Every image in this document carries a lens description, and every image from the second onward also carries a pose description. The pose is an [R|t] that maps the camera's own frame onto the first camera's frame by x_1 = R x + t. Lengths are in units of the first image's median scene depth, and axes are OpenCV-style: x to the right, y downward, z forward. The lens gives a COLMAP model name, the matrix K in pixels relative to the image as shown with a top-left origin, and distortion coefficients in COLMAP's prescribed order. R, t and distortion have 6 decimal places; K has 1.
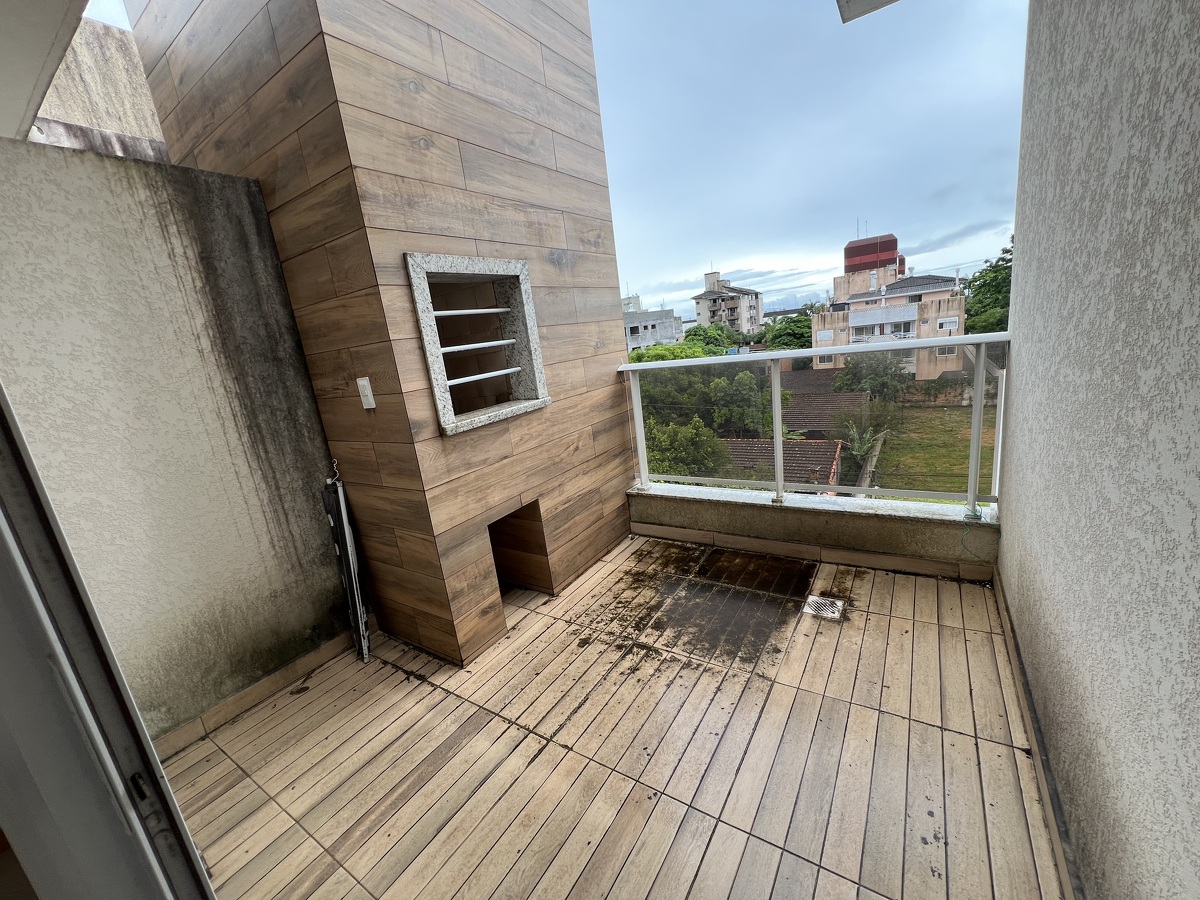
lens RADIAL K [[480.3, 0, 601.0], [0, 480.3, 452.6], [0, 0, 1]] dist [-0.000116, 0.000025]
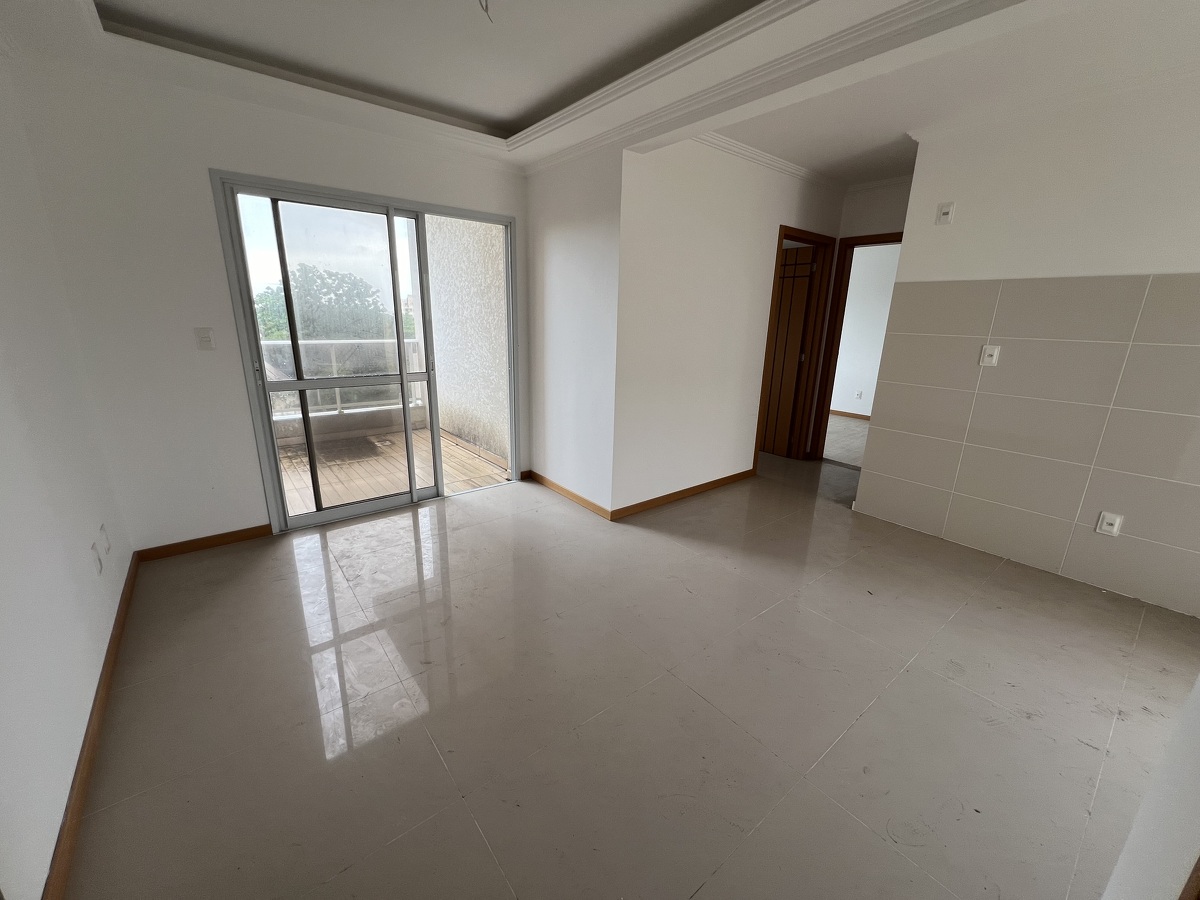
lens RADIAL K [[480.3, 0, 601.6], [0, 480.3, 450.3], [0, 0, 1]] dist [-0.000116, 0.000025]
pose [[0.301634, -0.123783, 0.945354, -0.200872], [0.165528, 0.983277, 0.075934, 0.045641], [-0.938945, 0.133579, 0.317080, -0.109457]]
